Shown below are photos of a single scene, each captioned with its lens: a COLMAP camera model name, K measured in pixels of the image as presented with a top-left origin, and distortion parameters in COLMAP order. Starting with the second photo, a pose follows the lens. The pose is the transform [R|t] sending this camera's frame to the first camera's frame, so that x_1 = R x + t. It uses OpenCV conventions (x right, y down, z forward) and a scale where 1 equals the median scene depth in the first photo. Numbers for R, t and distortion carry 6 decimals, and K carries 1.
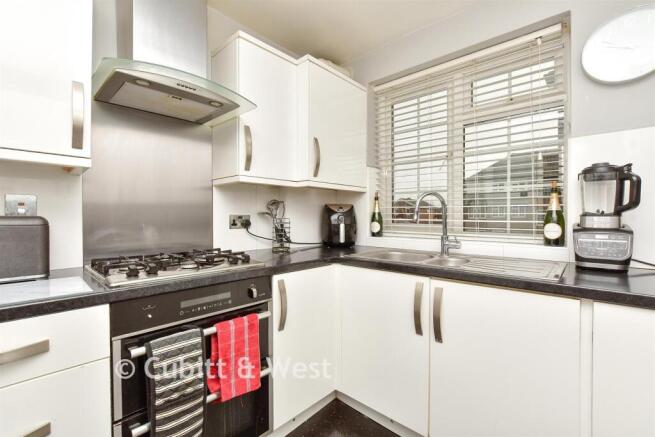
lens RADIAL K [[290.8, 0, 322.4], [0, 290.8, 215.3], [0, 0, 1]] dist [-0.002286, -0.000247]
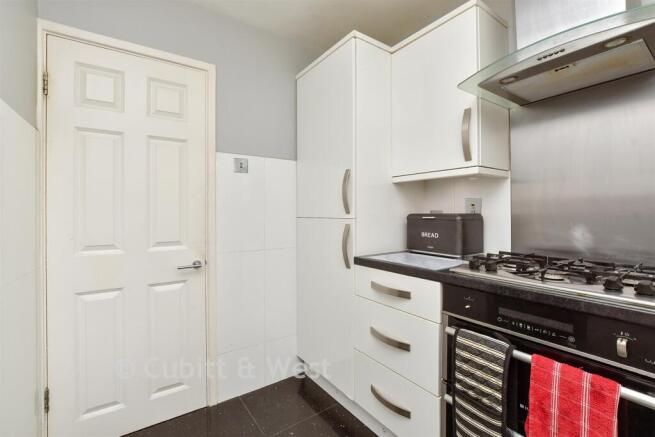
lens RADIAL K [[290.8, 0, 322.4], [0, 290.8, 215.3], [0, 0, 1]] dist [-0.002286, -0.000247]
pose [[-0.192004, -0.000343, -0.981394, 0.516568], [-0.006894, 0.999976, 0.000999, 0.010758], [0.981370, 0.006957, -0.192002, 0.619268]]
